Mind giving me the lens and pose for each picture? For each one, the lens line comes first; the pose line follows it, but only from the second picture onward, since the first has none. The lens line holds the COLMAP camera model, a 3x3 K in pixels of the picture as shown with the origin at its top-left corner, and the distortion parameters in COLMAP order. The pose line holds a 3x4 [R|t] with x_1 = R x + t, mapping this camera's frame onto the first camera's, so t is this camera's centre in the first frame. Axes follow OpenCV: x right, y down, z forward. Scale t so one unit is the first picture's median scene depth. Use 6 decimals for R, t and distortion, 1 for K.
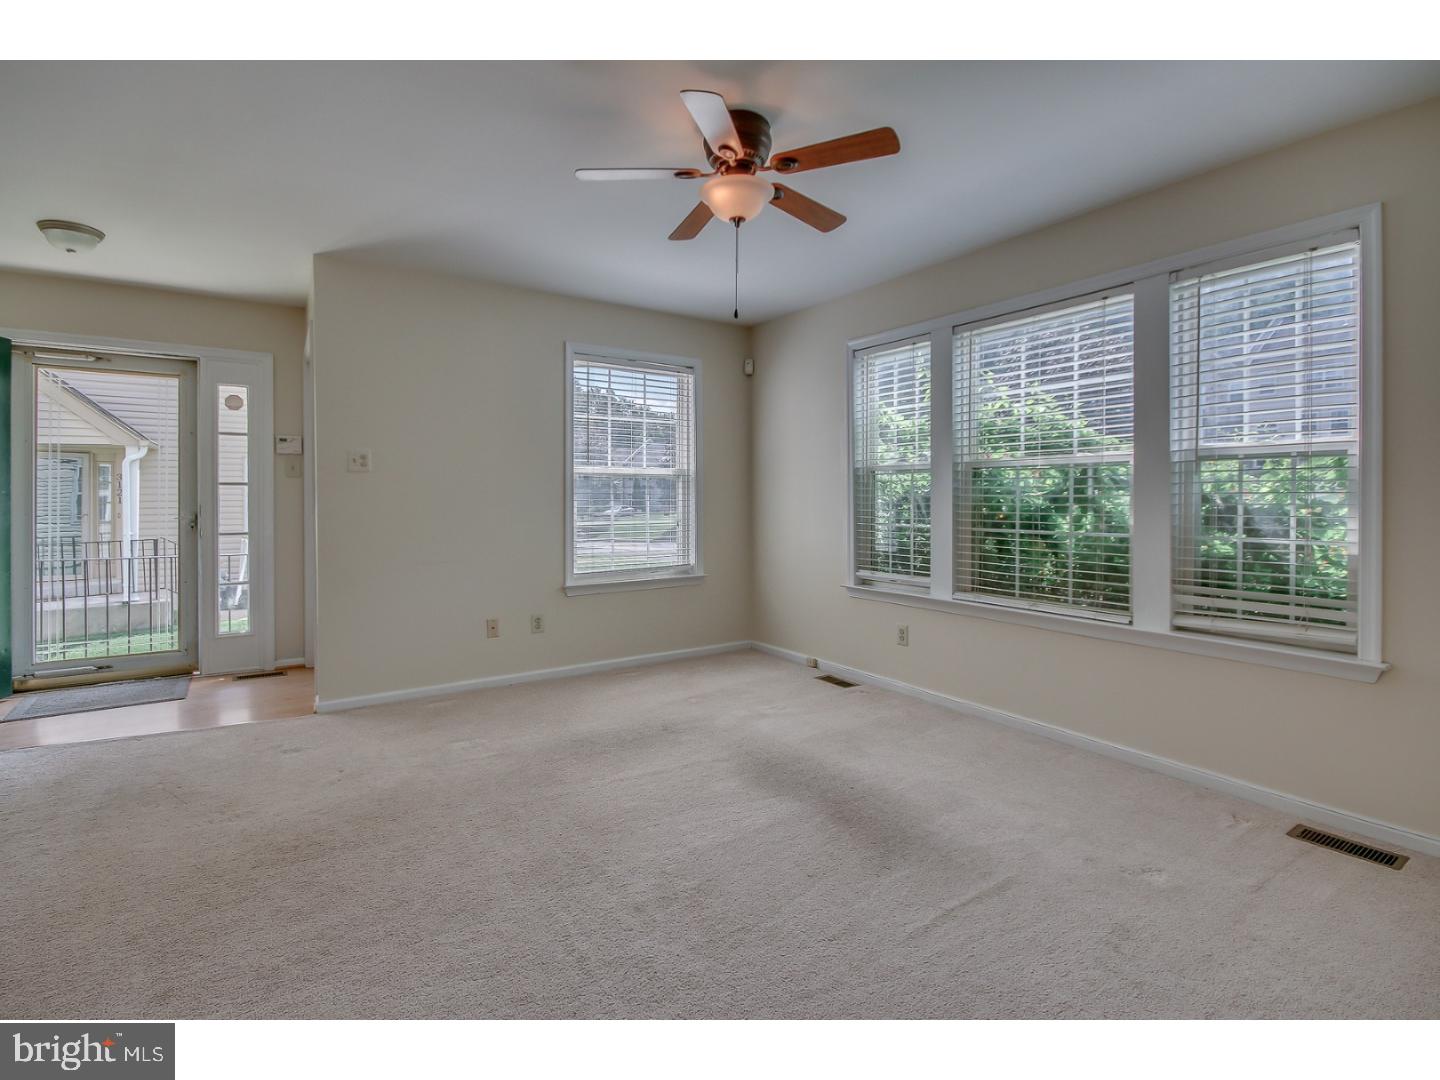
lens RADIAL K [[691.5, 0, 712.0], [0, 691.5, 491.8], [0, 0, 1]] dist [-0.001502, -0.000304]
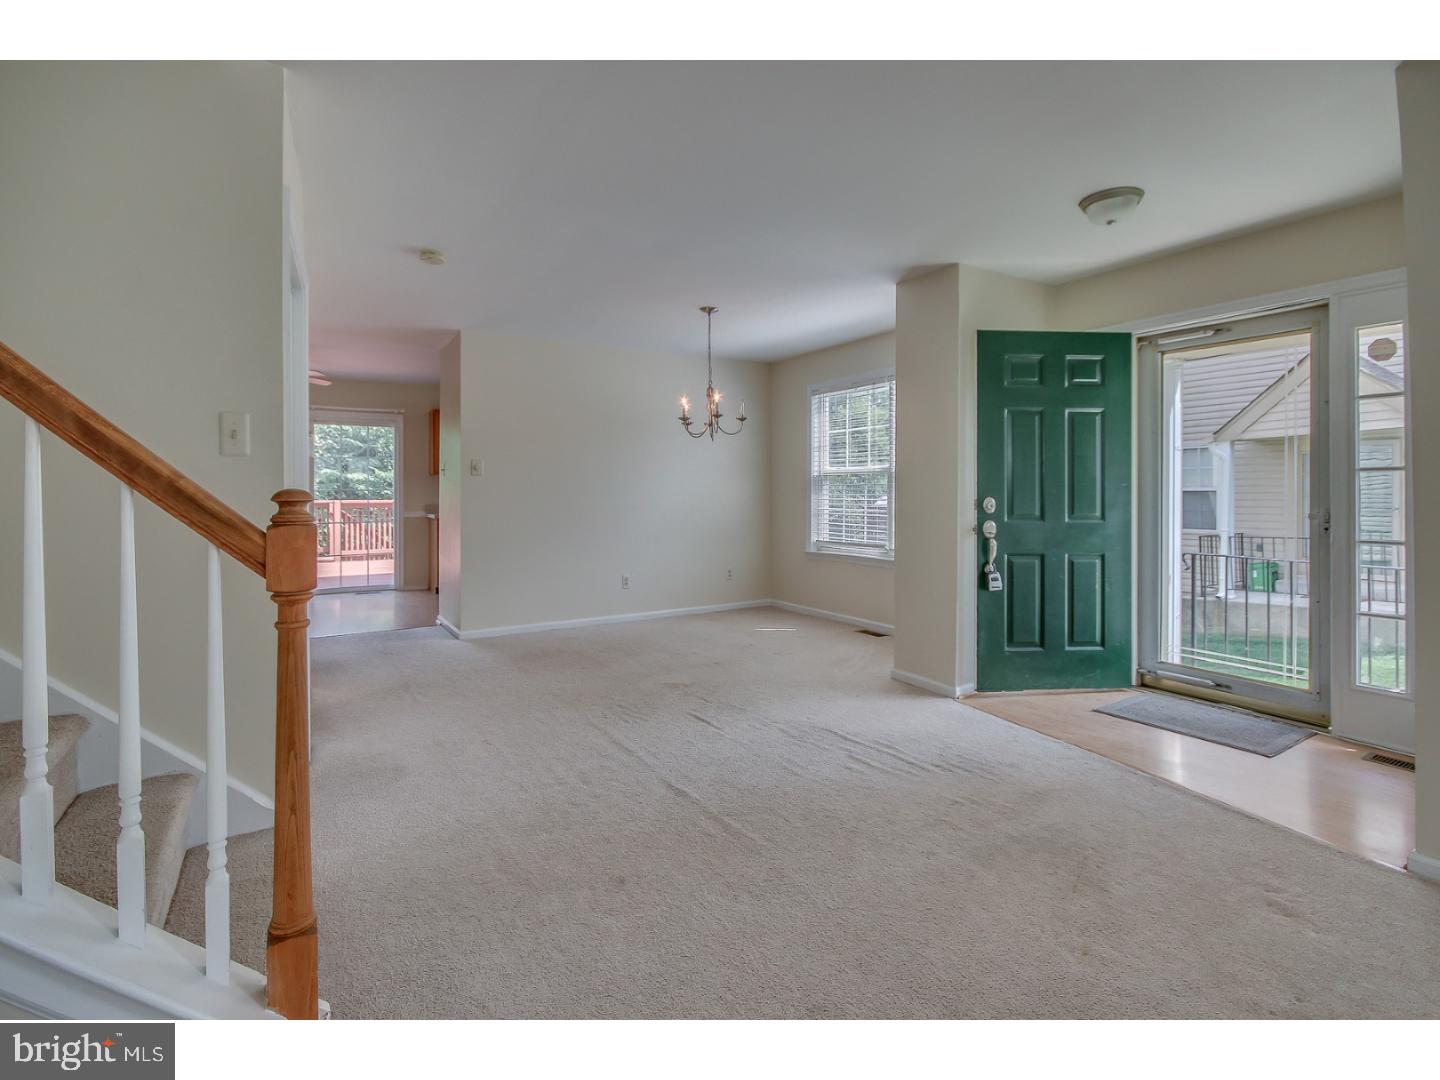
lens RADIAL K [[691.5, 0, 712.0], [0, 691.5, 491.8], [0, 0, 1]] dist [-0.001502, -0.000304]
pose [[-0.037373, 0.000234, -0.999301, 0.010063], [0.012155, 0.999926, -0.000220, 0.003228], [0.999227, -0.012155, -0.037373, 0.401623]]
